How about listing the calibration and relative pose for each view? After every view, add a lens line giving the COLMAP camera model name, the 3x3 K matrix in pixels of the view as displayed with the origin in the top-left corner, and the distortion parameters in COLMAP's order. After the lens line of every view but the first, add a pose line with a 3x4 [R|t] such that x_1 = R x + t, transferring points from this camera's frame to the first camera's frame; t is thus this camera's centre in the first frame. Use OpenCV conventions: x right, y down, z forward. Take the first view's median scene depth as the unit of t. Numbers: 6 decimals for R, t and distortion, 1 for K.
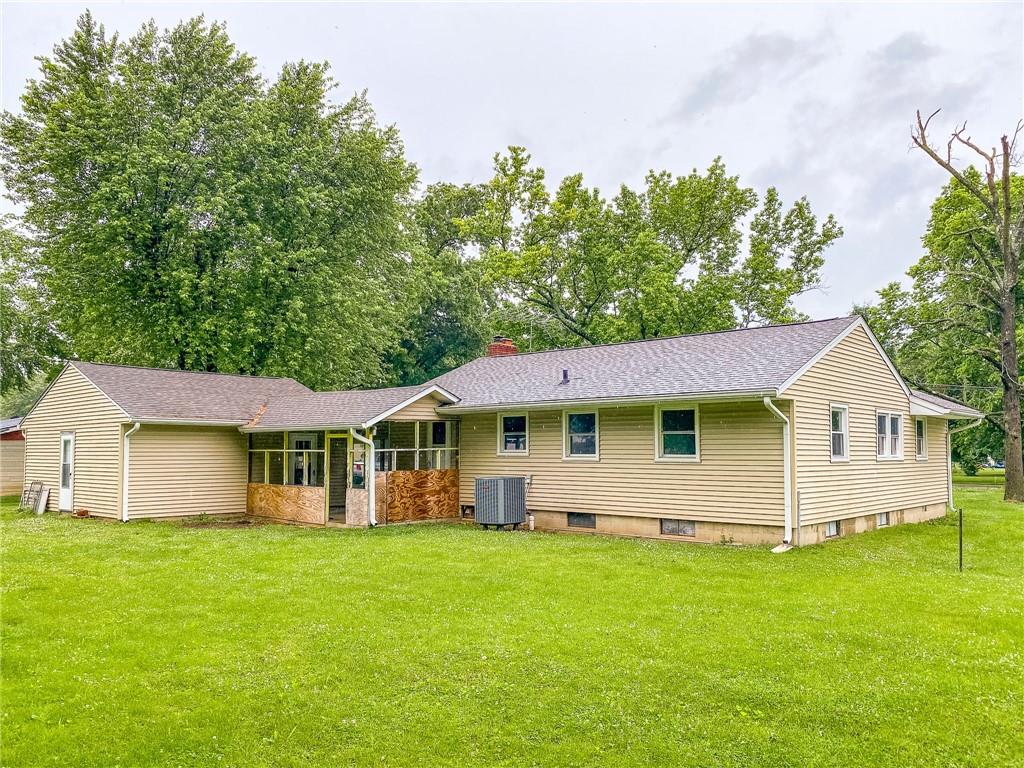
lens RADIAL K [[837.0, 0, 512.0], [0, 837.0, 384.0], [0, 0, 1]] dist [0.060315, -0.006437]
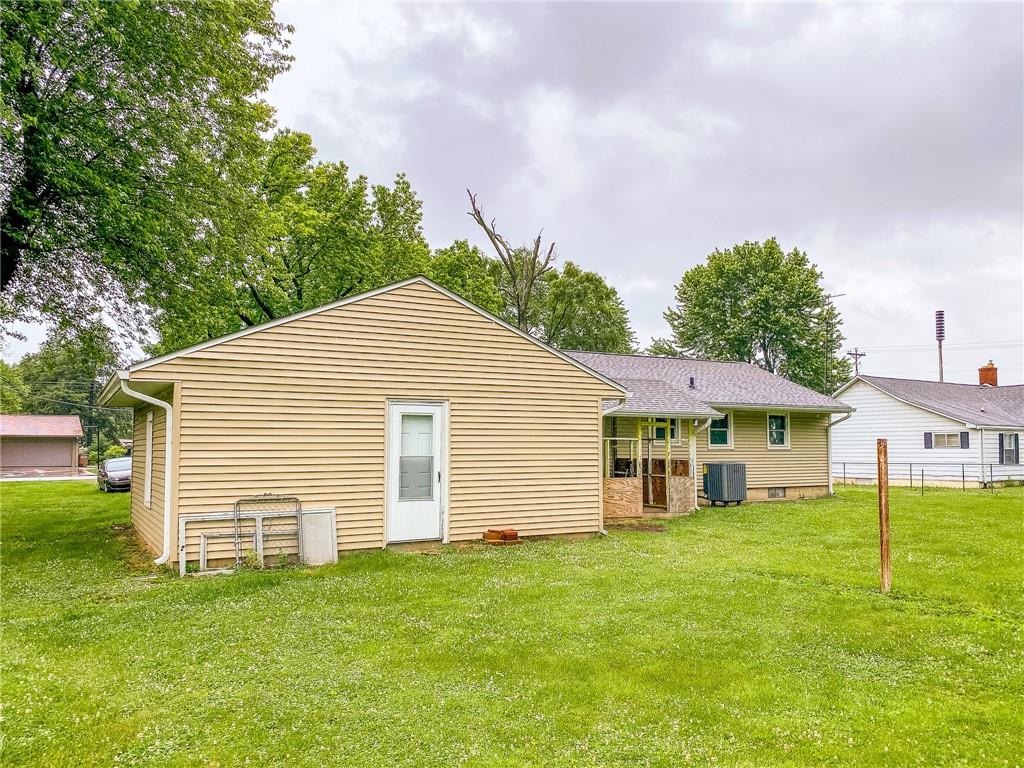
lens RADIAL K [[837.0, 0, 512.0], [0, 837.0, 384.0], [0, 0, 1]] dist [0.060315, -0.006437]
pose [[0.242795, 0.073186, 0.967313, -1.297311], [-0.079681, 0.995285, -0.055303, 0.089368], [-0.966800, -0.063649, 0.247482, 1.004124]]
